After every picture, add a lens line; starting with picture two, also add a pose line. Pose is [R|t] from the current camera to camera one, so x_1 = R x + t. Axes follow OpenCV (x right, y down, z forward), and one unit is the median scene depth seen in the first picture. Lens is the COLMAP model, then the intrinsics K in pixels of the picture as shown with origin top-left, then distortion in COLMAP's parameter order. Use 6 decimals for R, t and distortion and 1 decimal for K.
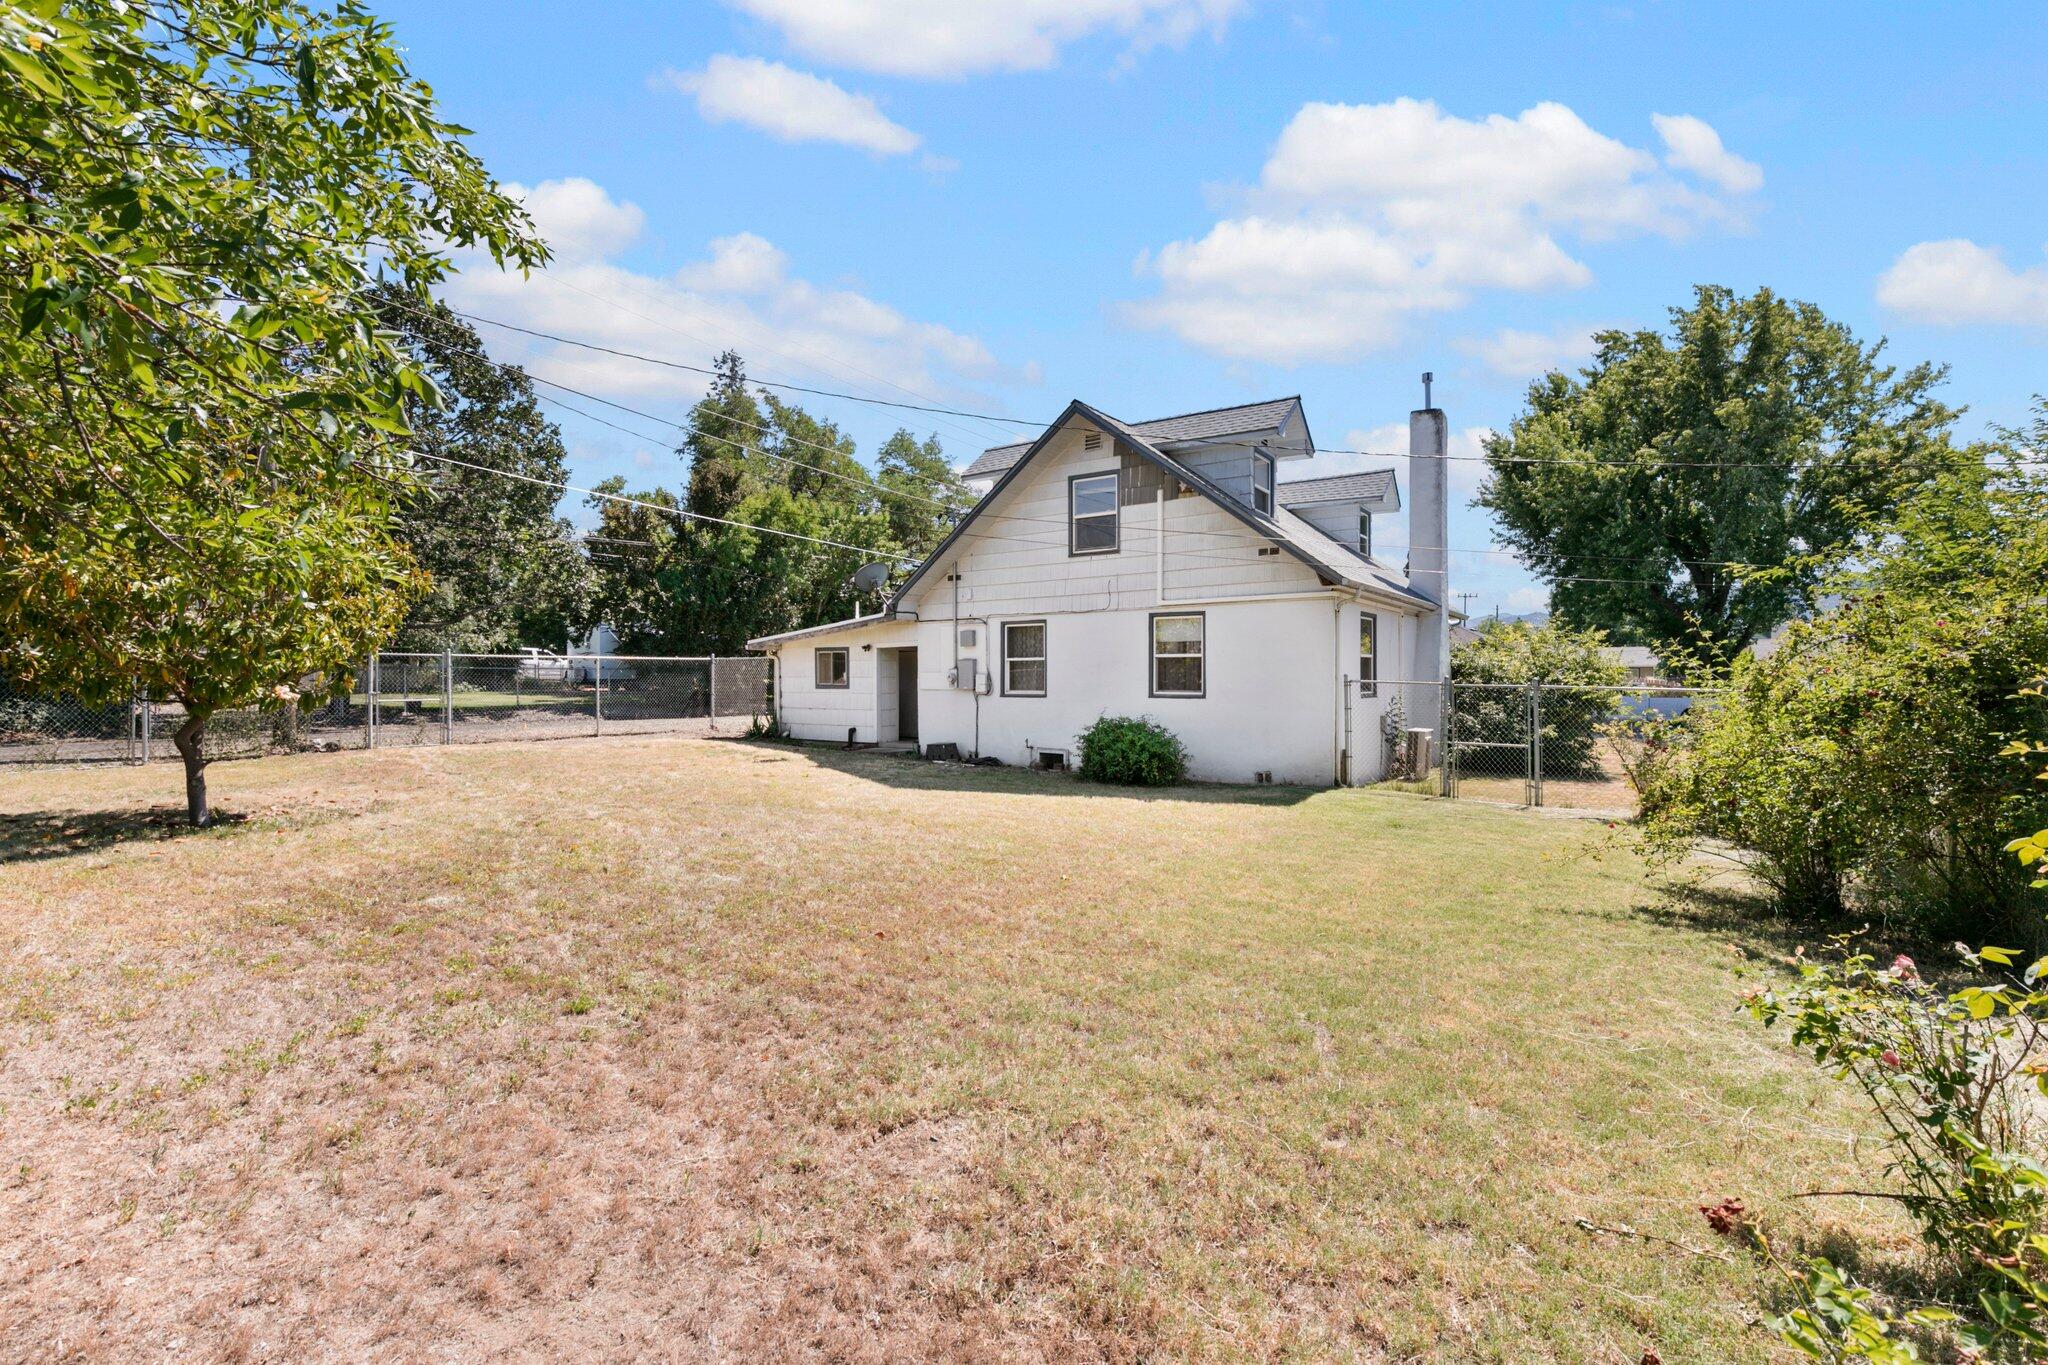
lens RADIAL K [[907.9, 0, 1025.2], [0, 907.9, 688.7], [0, 0, 1]] dist [0.002951, 0.000490]
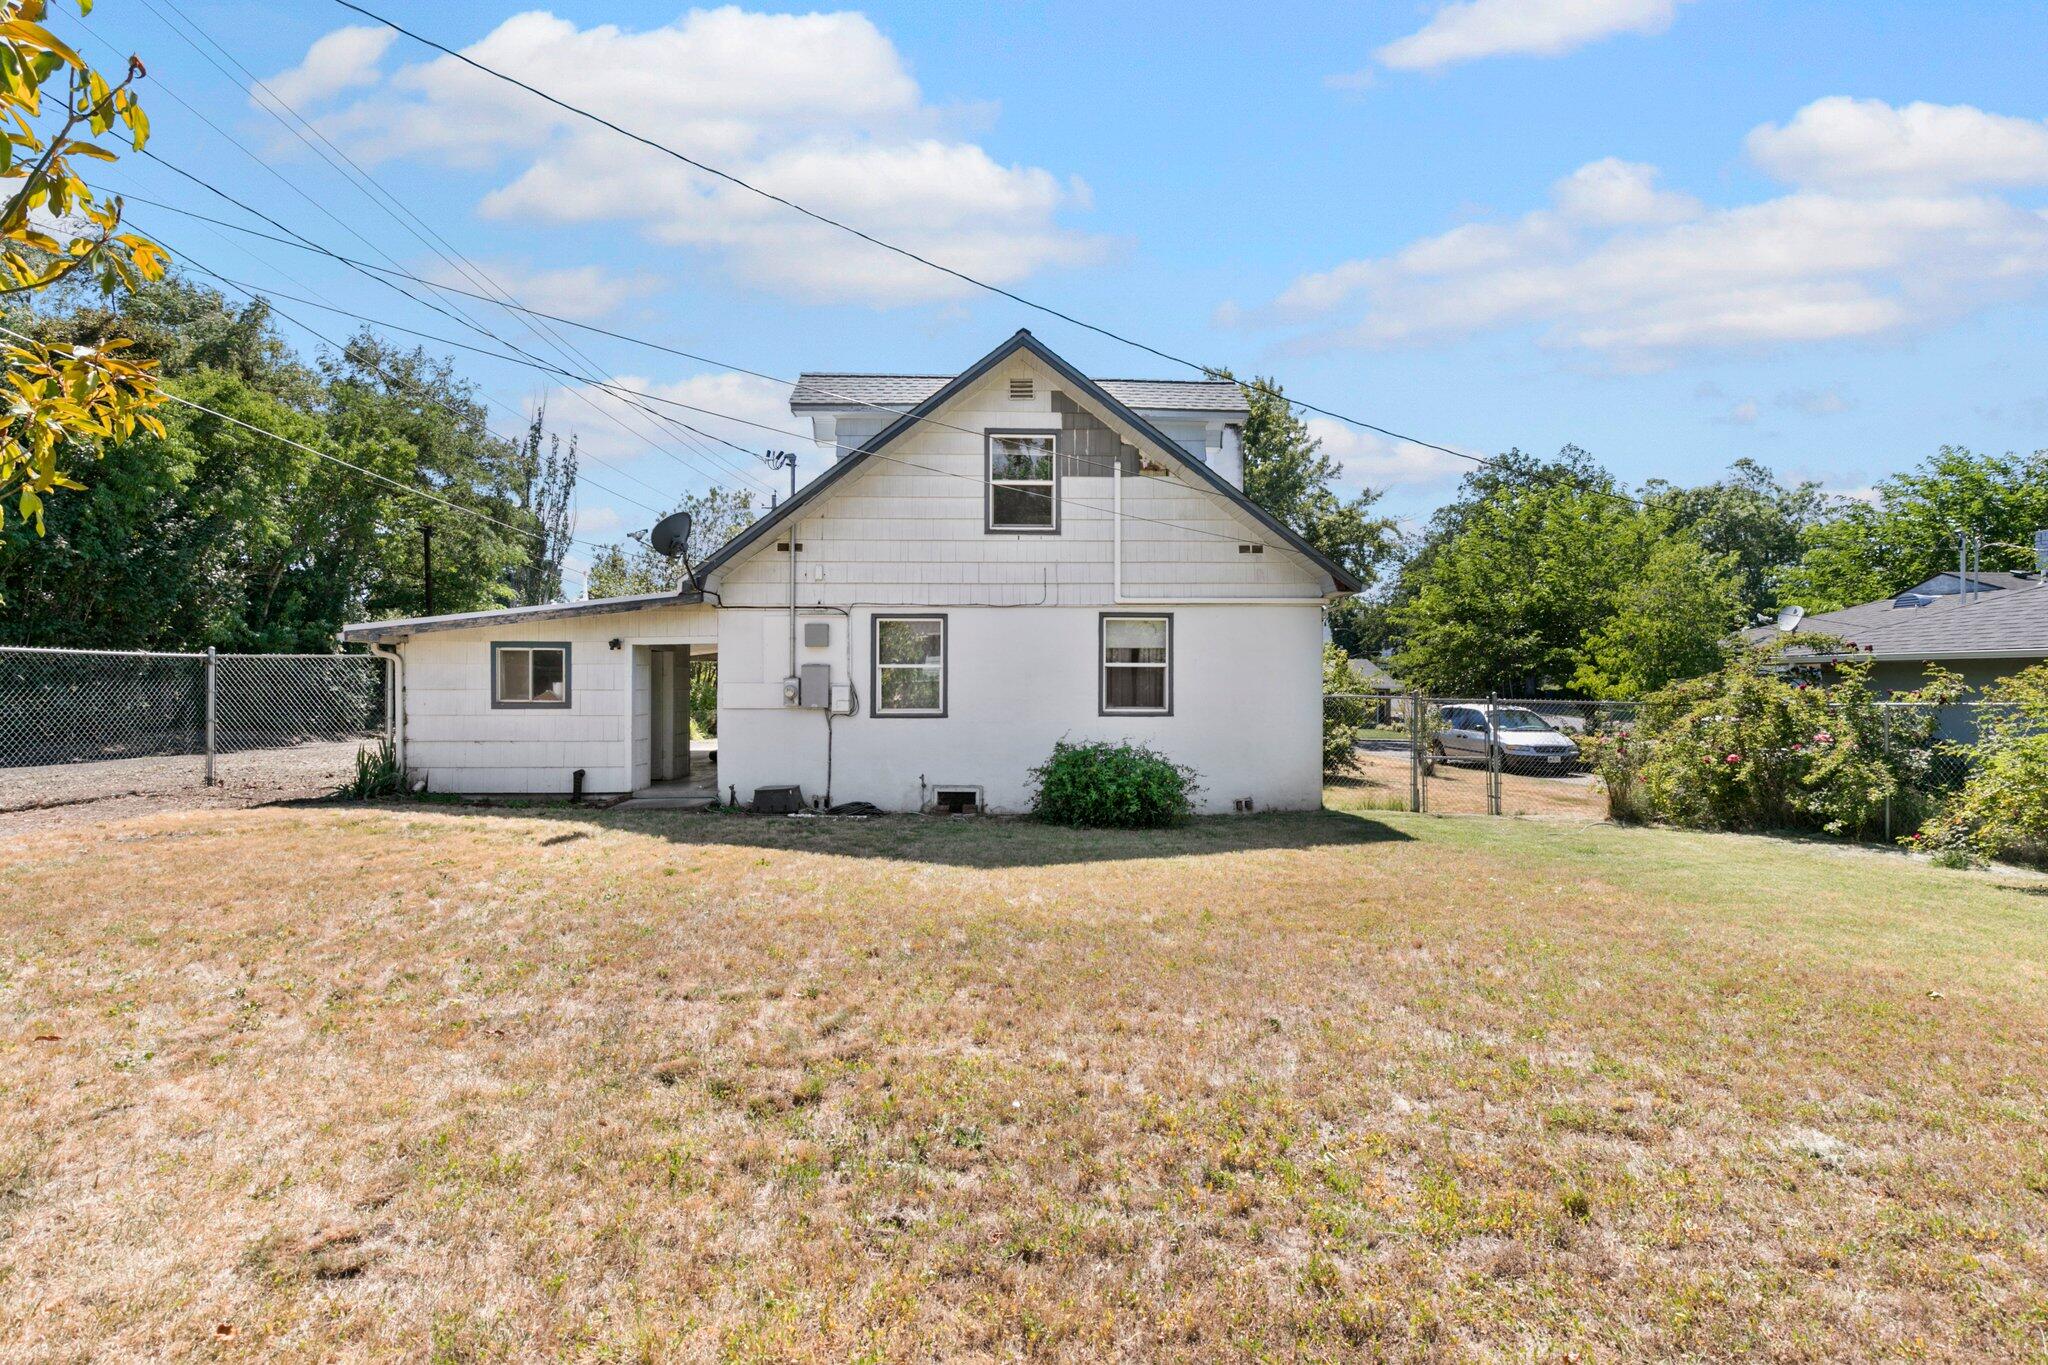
lens RADIAL K [[907.9, 0, 1022.8], [0, 907.9, 676.1], [0, 0, 1]] dist [0.002951, 0.000490]
pose [[0.805562, 0.007038, 0.592470, -0.359752], [0.004949, 0.999815, -0.018606, -0.010132], [-0.592491, 0.017921, 0.805378, 0.349739]]
